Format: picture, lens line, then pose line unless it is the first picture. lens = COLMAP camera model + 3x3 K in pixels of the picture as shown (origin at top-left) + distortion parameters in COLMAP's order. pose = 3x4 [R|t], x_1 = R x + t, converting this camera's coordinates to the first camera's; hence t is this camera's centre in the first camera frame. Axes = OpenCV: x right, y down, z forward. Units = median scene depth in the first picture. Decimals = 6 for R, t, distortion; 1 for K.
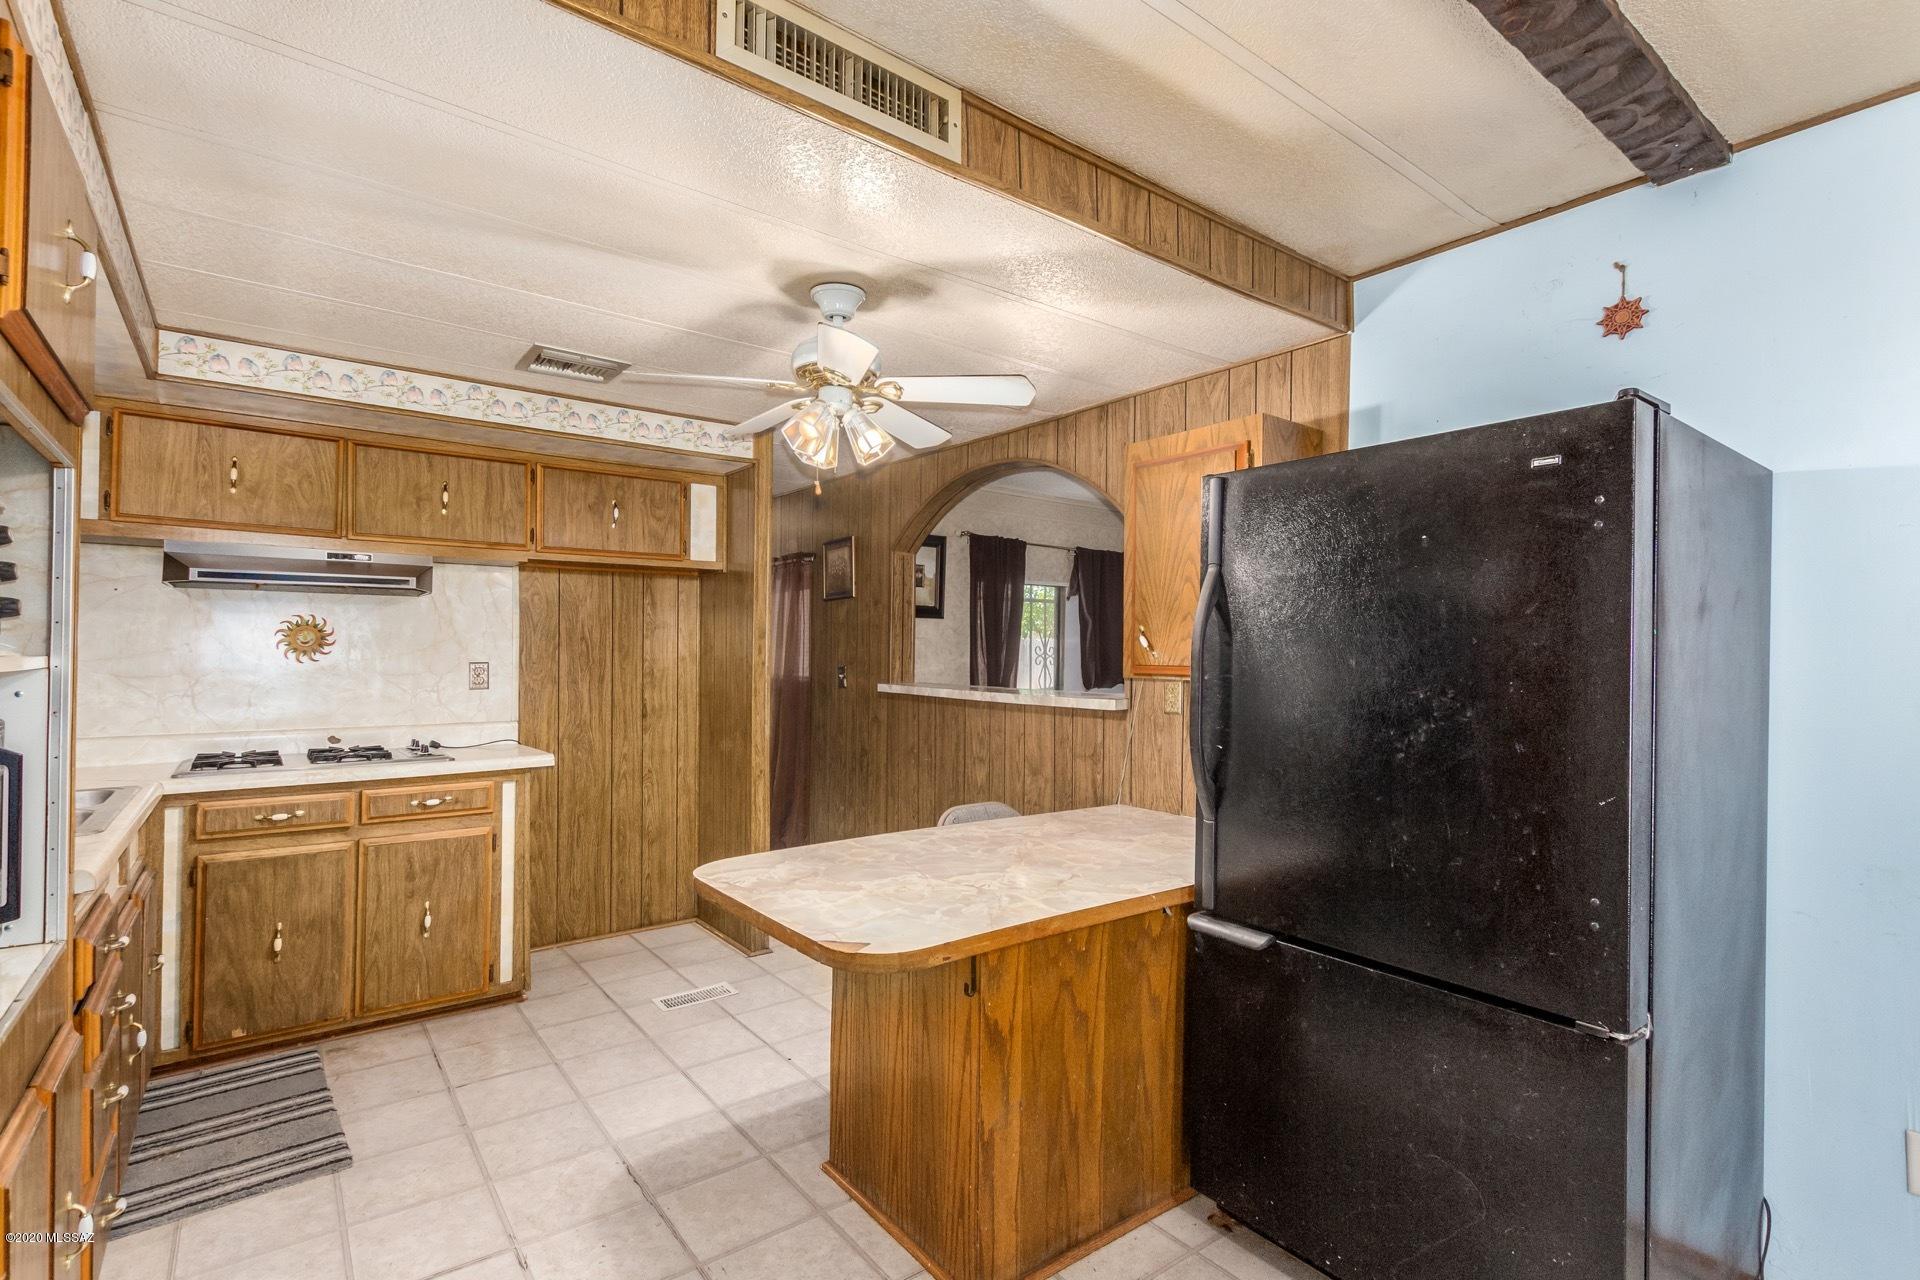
lens RADIAL K [[886.1, 0, 943.7], [0, 886.1, 644.9], [0, 0, 1]] dist [-0.005648, -0.004134]
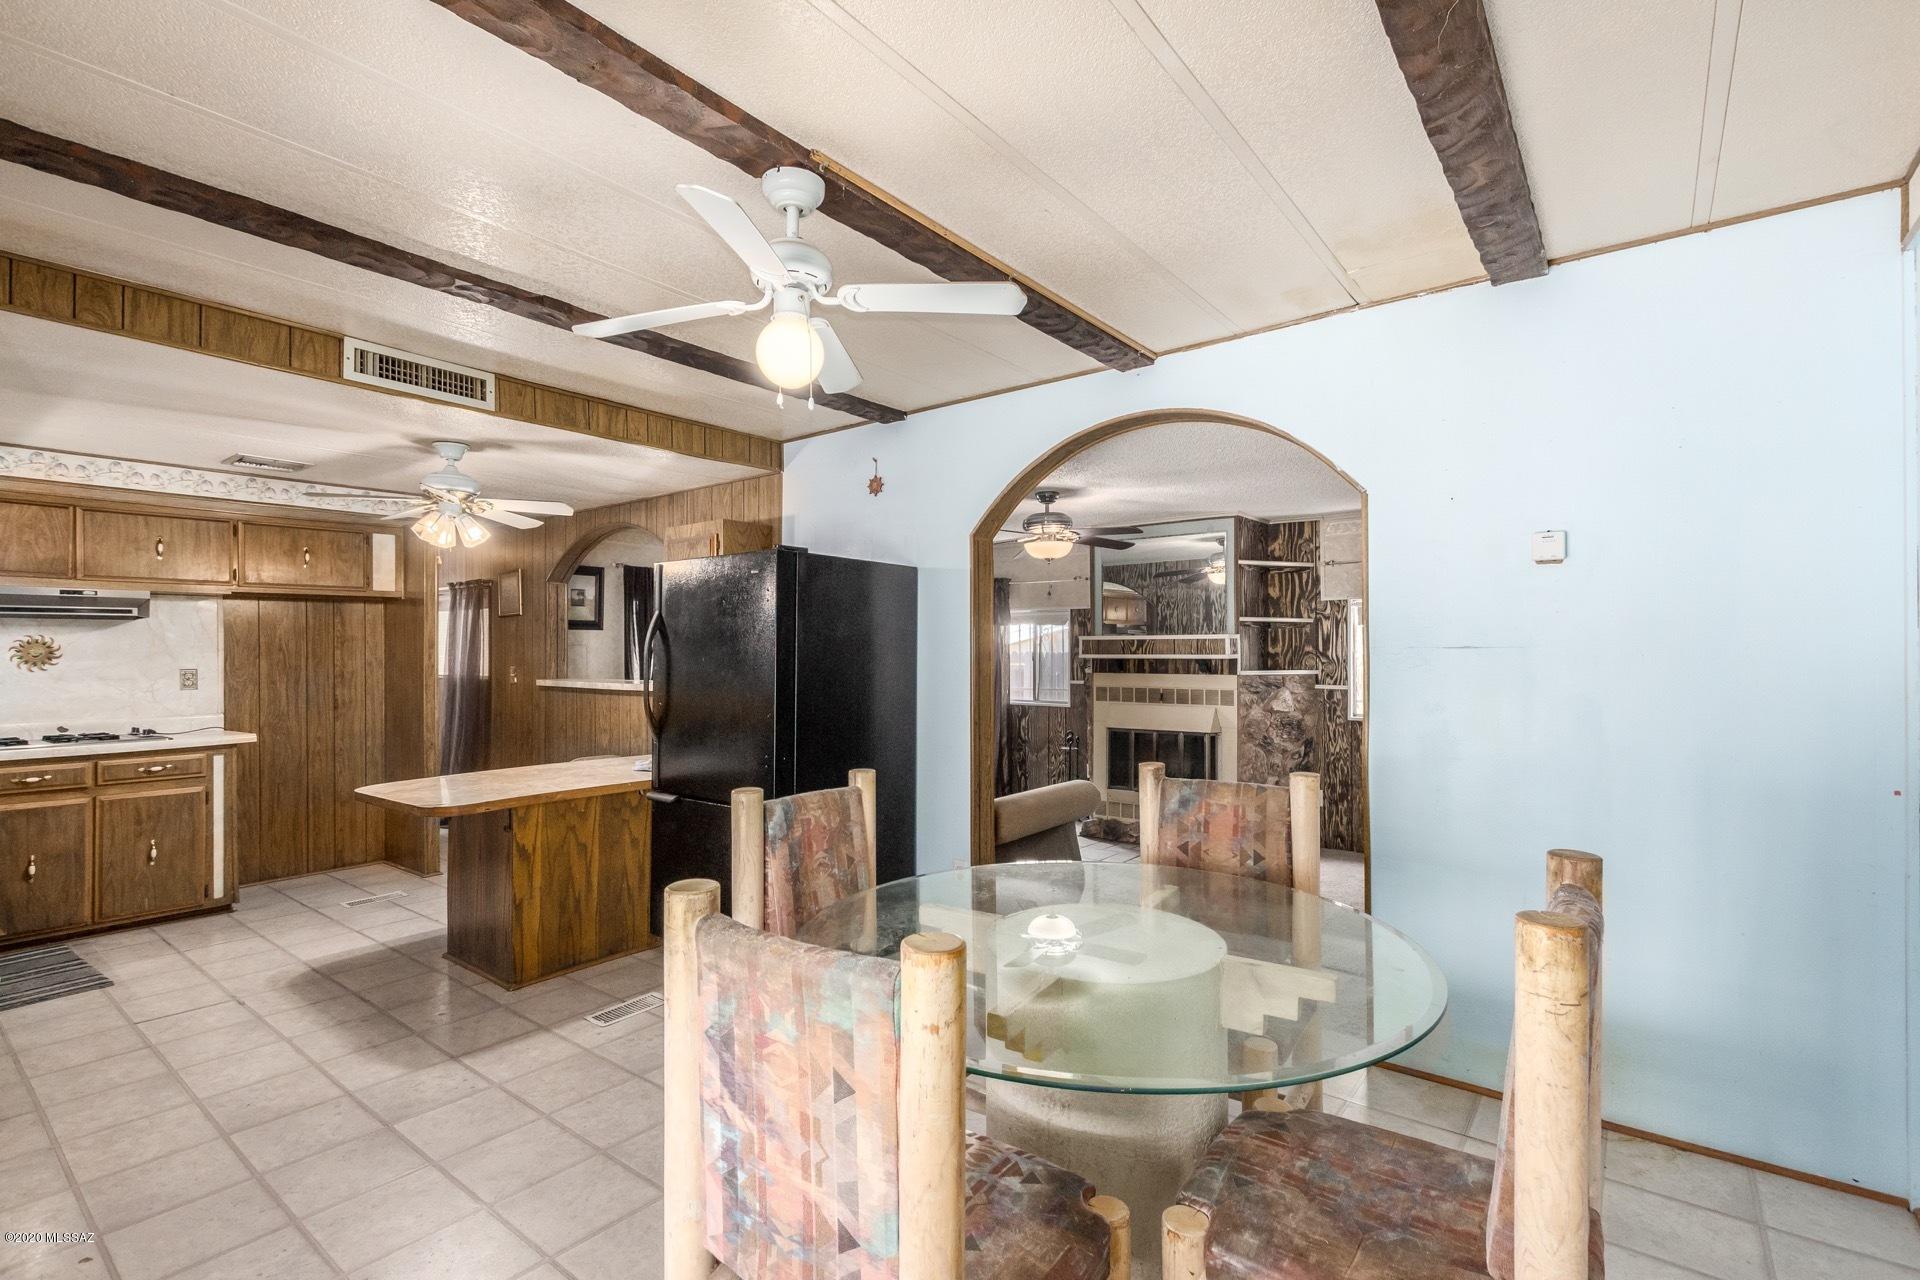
lens RADIAL K [[886.1, 0, 976.1], [0, 886.1, 642.5], [0, 0, 1]] dist [-0.005648, -0.004134]
pose [[0.962481, -0.012207, 0.271075, 0.283221], [0.012670, 0.999920, 0.000045, -0.005983], [-0.271053, 0.003391, 0.962558, -0.659347]]
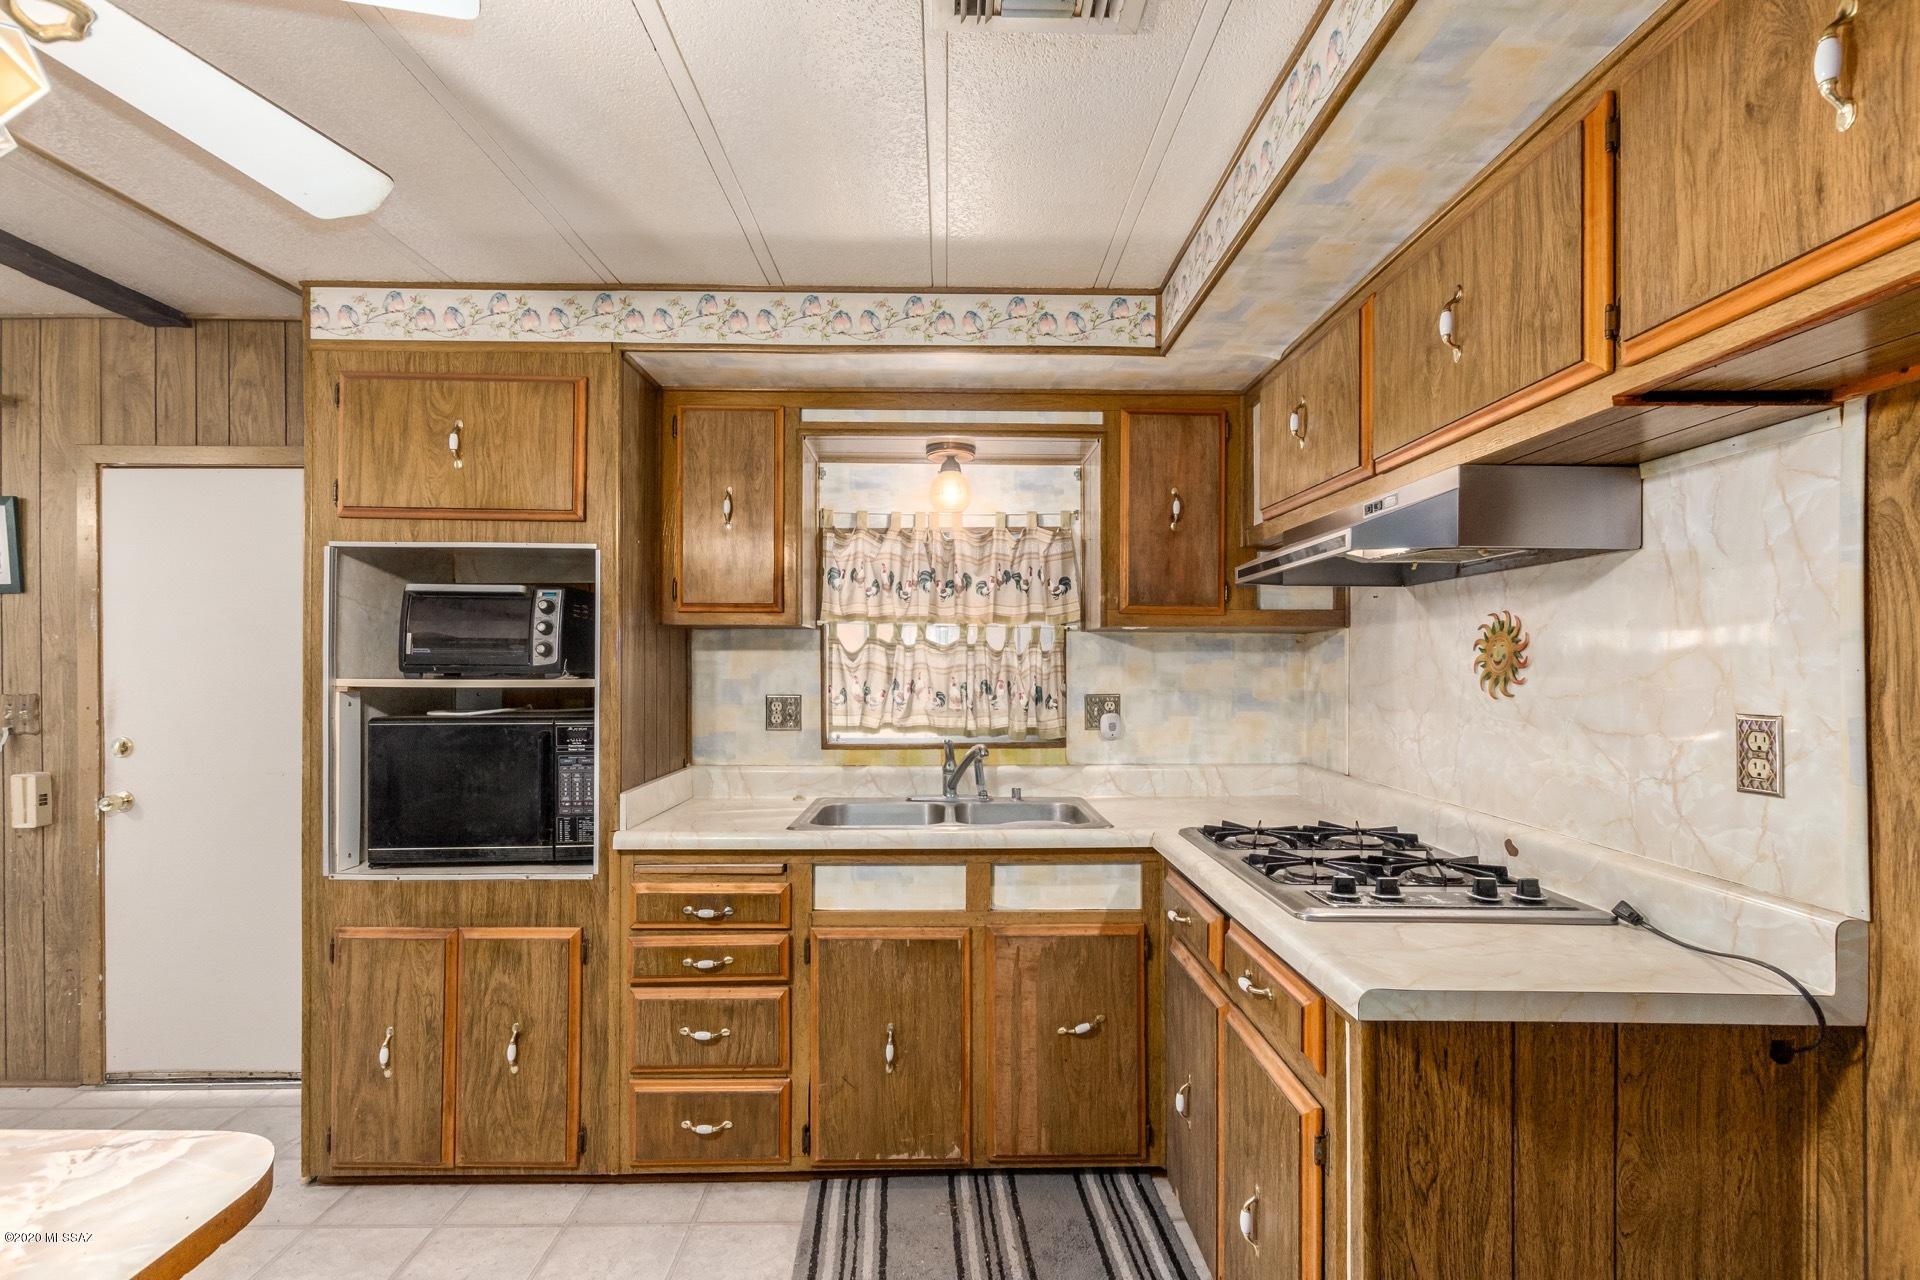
lens RADIAL K [[886.1, 0, 962.7], [0, 886.1, 652.2], [0, 0, 1]] dist [-0.005648, -0.004134]
pose [[-0.592970, -0.014288, -0.805098, -0.081322], [-0.000282, 0.999846, -0.017536, 0.000646], [0.805224, -0.010171, -0.592883, 1.089611]]
